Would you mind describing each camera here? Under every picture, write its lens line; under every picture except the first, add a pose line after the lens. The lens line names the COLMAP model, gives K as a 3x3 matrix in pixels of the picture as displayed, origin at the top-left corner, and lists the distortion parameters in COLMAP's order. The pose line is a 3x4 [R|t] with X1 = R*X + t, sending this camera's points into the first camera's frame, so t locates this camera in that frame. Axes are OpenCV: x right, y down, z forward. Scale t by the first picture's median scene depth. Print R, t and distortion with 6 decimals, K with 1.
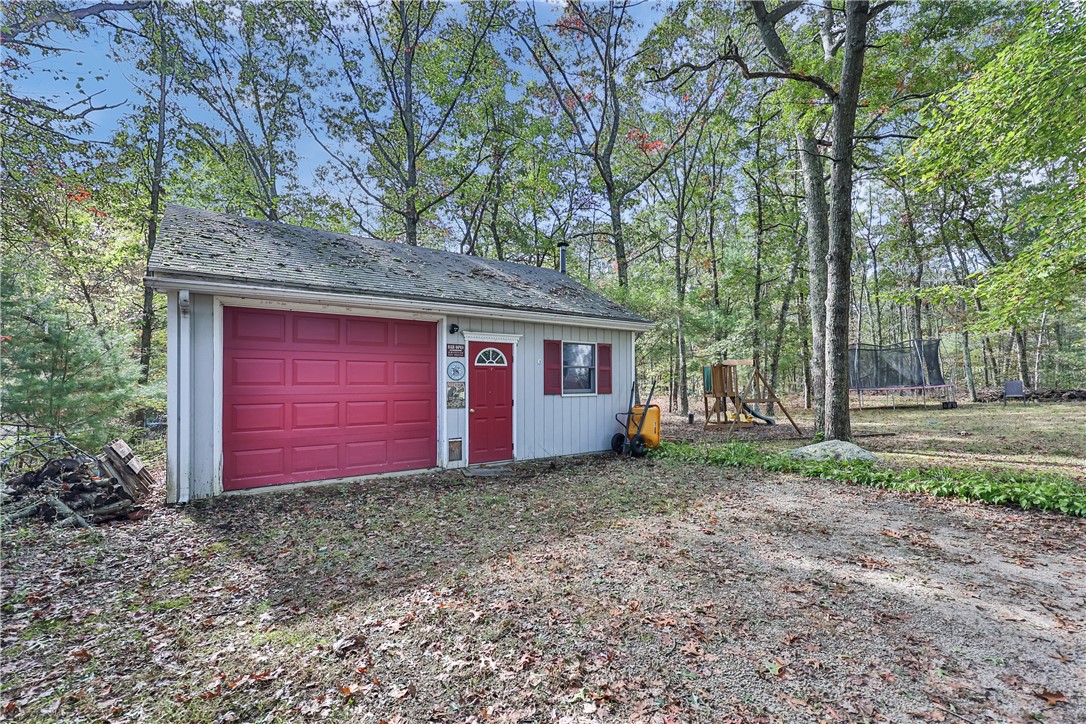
lens RADIAL K [[415.3, 0, 543.0], [0, 415.3, 362.0], [0, 0, 1]] dist [-0.000687, -0.000135]
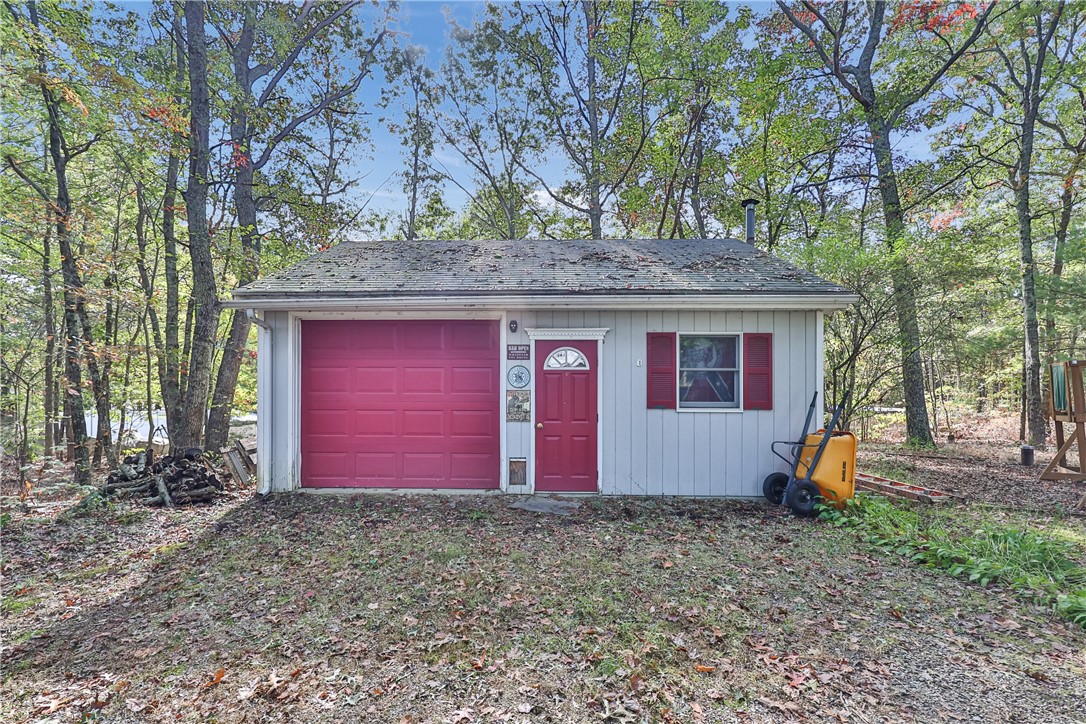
lens RADIAL K [[428.8, 0, 542.3], [0, 428.8, 369.5], [0, 0, 1]] dist [0.002710, 0.000261]
pose [[0.827015, -0.014176, -0.562000, 0.310237], [0.020936, 0.999765, 0.005590, 0.002953], [0.561789, -0.016389, 0.827118, 0.316024]]
